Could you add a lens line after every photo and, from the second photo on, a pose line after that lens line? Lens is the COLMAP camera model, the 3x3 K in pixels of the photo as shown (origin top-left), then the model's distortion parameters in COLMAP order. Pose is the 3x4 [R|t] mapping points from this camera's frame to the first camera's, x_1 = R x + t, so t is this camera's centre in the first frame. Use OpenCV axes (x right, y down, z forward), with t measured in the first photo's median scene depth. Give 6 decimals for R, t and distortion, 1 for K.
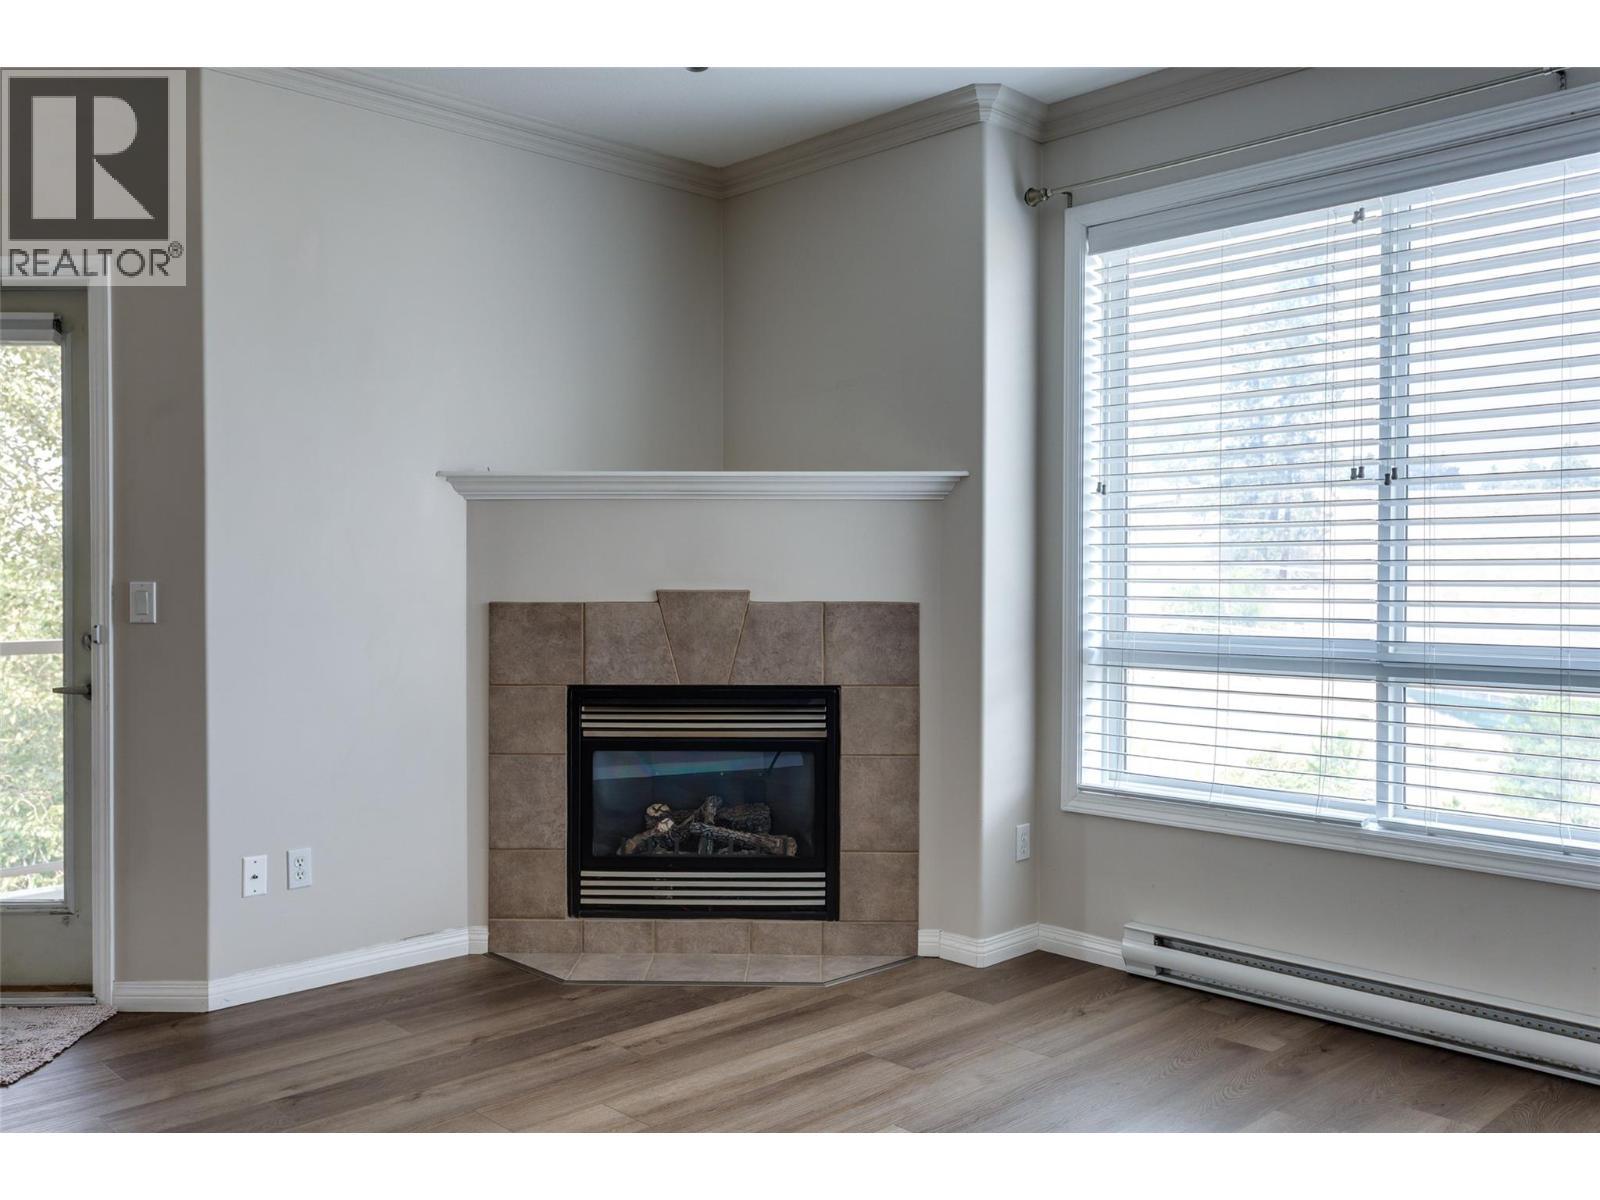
lens RADIAL K [[1344.1, 0, 796.5], [0, 1344.1, 592.4], [0, 0, 1]] dist [0.015111, 0.006229]
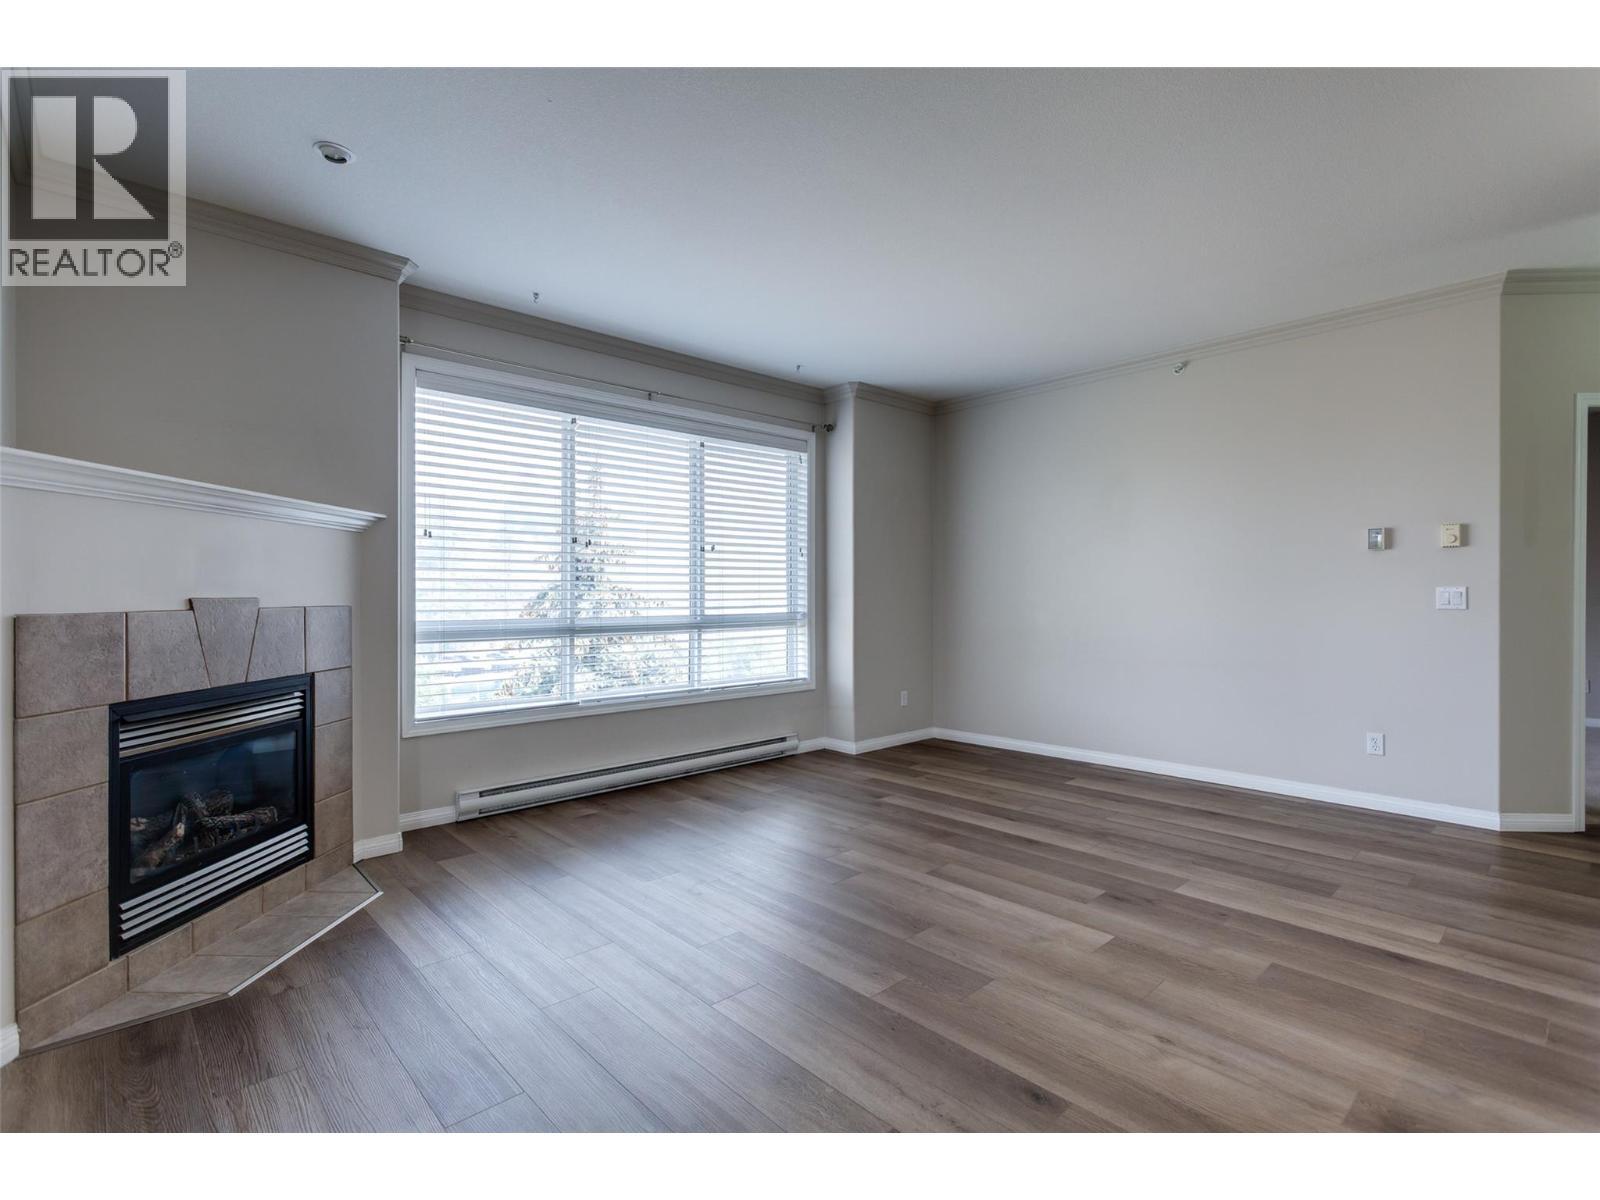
lens RADIAL K [[766.4, 0, 805.5], [0, 766.4, 588.3], [0, 0, 1]] dist [0.015877, -0.000680]
pose [[0.010277, 0.004071, 0.999939, -0.687800], [0.000841, 0.999991, -0.004079, -0.006366], [-0.999947, 0.000883, 0.010274, 0.528709]]
